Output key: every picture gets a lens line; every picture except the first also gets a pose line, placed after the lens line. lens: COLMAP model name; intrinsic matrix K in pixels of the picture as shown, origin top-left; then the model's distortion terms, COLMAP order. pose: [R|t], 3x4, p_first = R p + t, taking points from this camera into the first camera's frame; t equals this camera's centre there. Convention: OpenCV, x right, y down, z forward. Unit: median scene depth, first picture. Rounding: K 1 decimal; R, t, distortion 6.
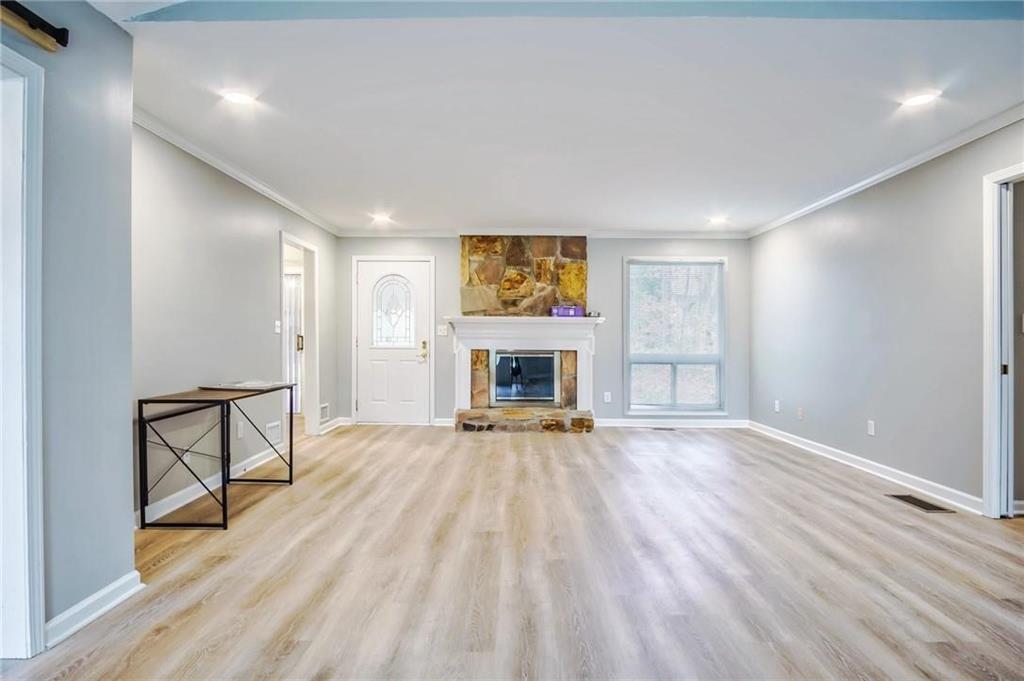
lens RADIAL K [[548.4, 0, 533.7], [0, 548.4, 344.1], [0, 0, 1]] dist [-0.004335, -0.000446]
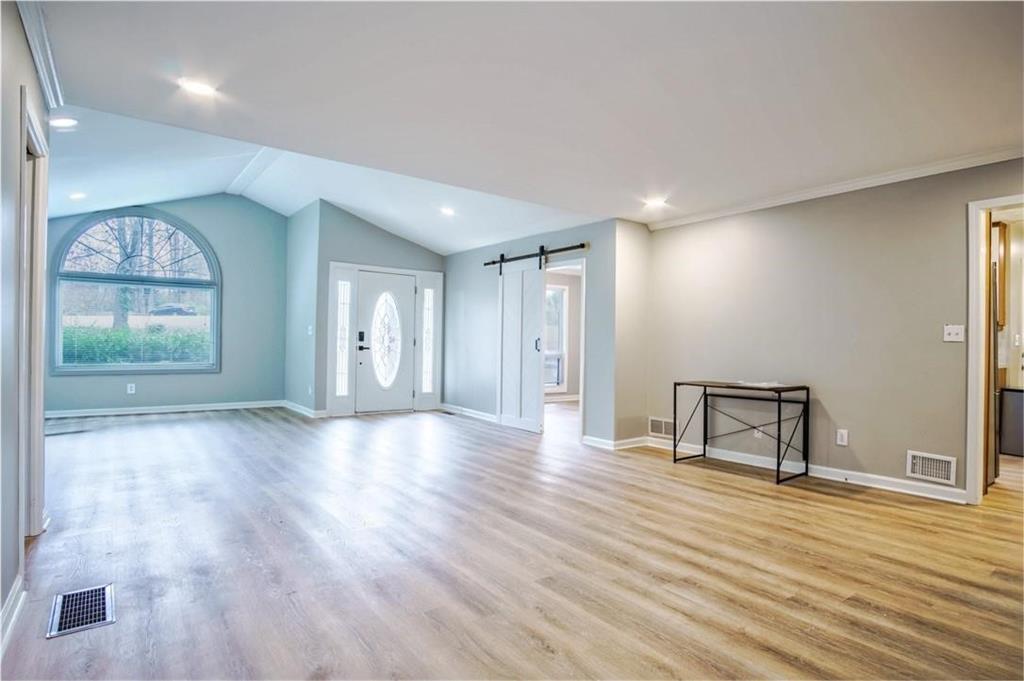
lens RADIAL K [[548.4, 0, 533.7], [0, 548.4, 344.1], [0, 0, 1]] dist [-0.004335, -0.000446]
pose [[-0.805039, -0.010015, -0.593138, 0.617570], [-0.012233, 0.999925, -0.000280, -0.012559], [0.593096, 0.007030, -0.805101, 1.662138]]
